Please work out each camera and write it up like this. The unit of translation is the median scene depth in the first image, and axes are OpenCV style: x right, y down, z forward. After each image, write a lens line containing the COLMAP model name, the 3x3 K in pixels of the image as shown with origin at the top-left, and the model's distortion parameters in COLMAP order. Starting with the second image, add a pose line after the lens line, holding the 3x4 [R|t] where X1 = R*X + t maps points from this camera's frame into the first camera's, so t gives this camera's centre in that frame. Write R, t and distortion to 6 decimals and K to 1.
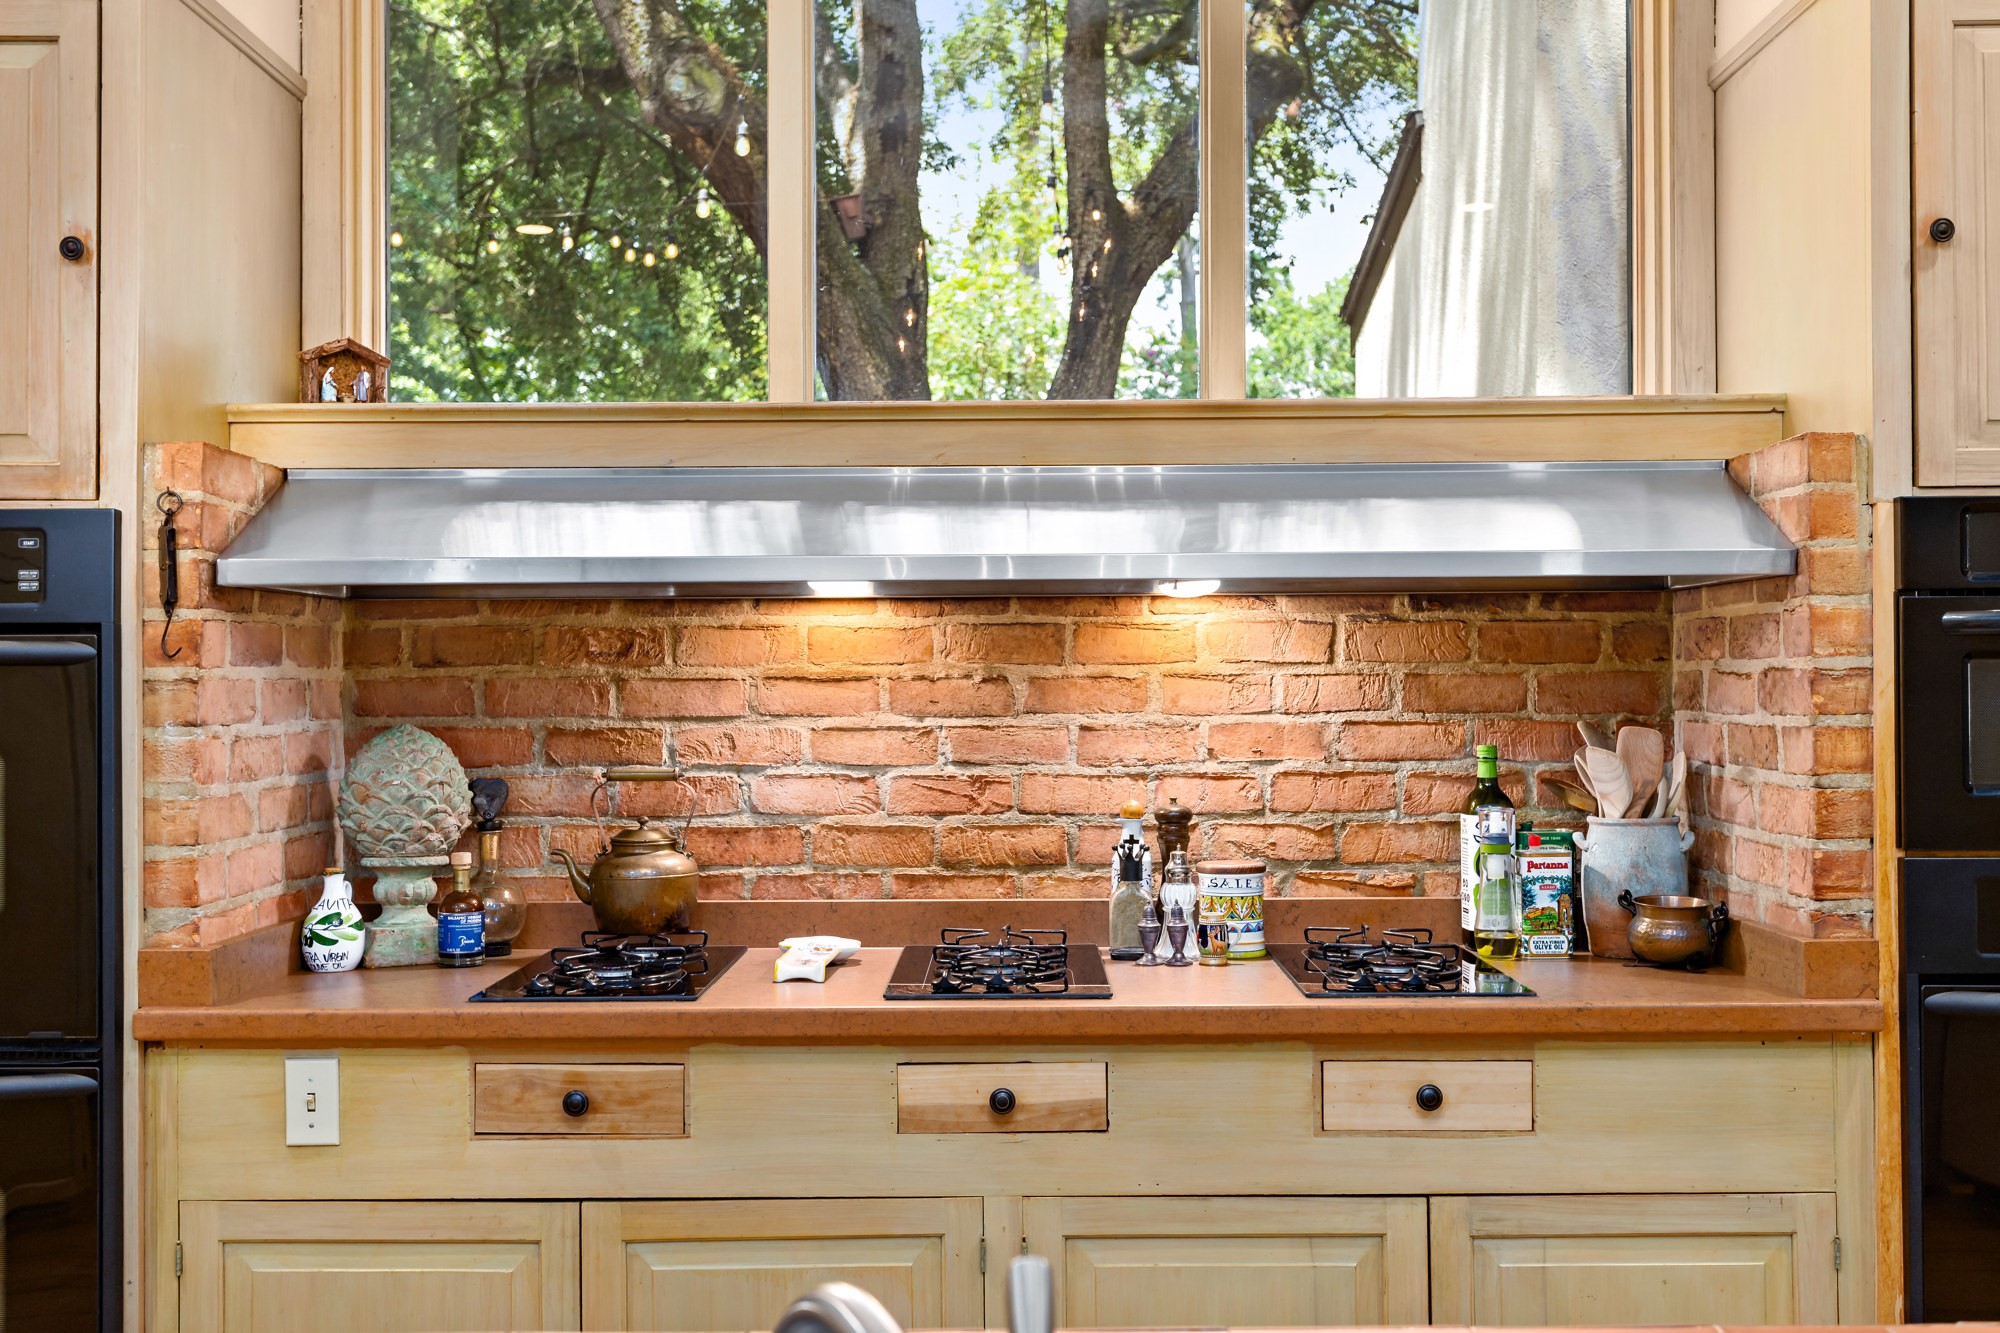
lens RADIAL K [[2112.8, 0, 999.3], [0, 2112.8, 671.1], [0, 0, 1]] dist [0.019645, 0.000000]
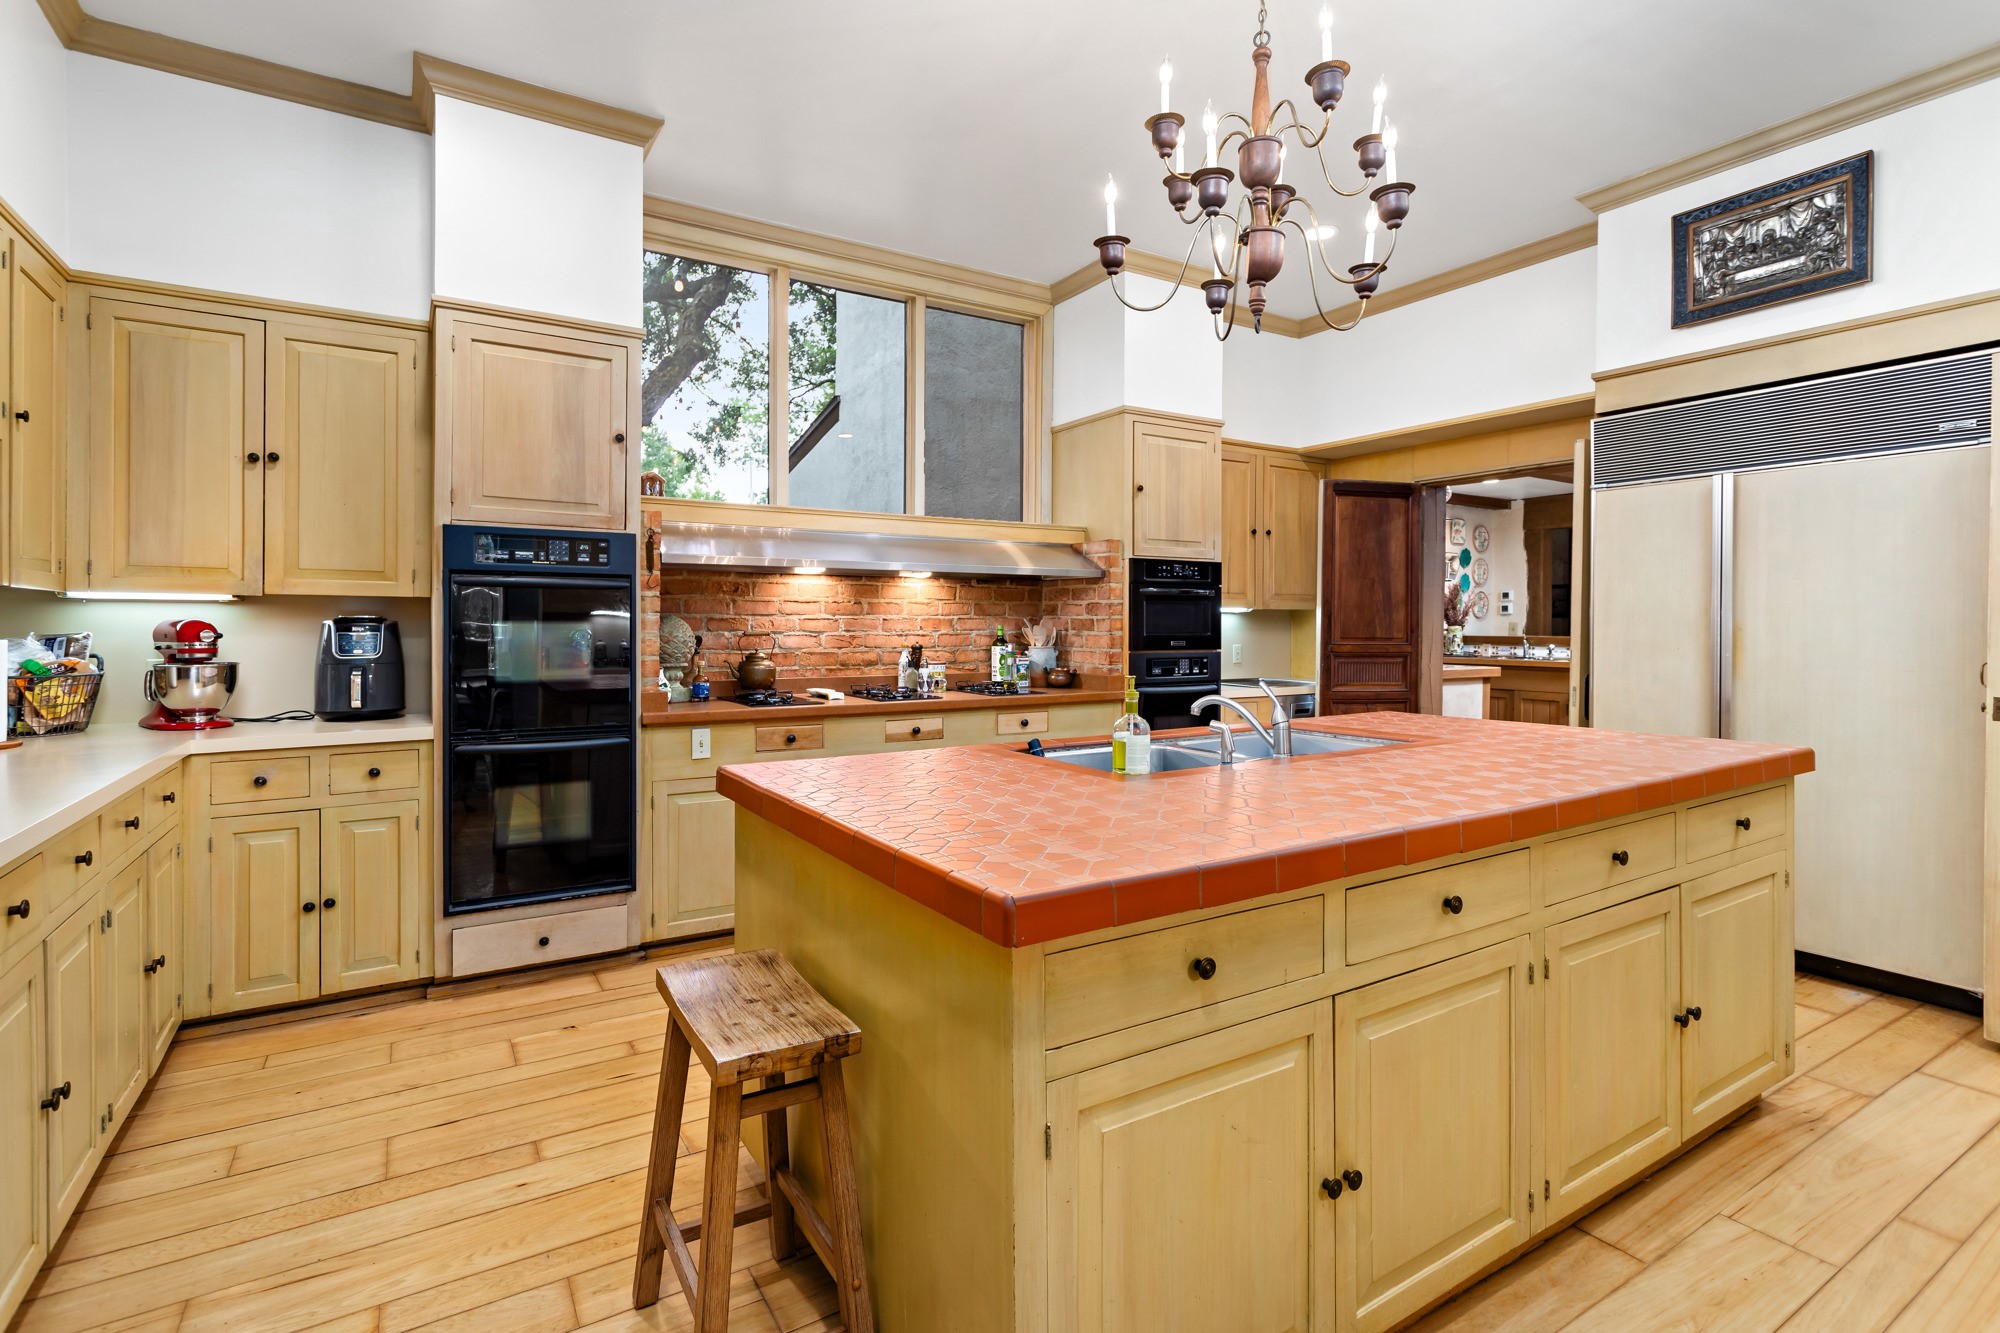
lens RADIAL K [[959.6, 0, 1020.2], [0, 959.6, 623.7], [0, 0, 1]] dist [0.000086, -0.000024]
pose [[0.837278, 0.006618, 0.546738, -0.588765], [-0.011748, 0.999914, 0.005887, 0.024088], [-0.546651, -0.011352, 0.837283, -0.285688]]
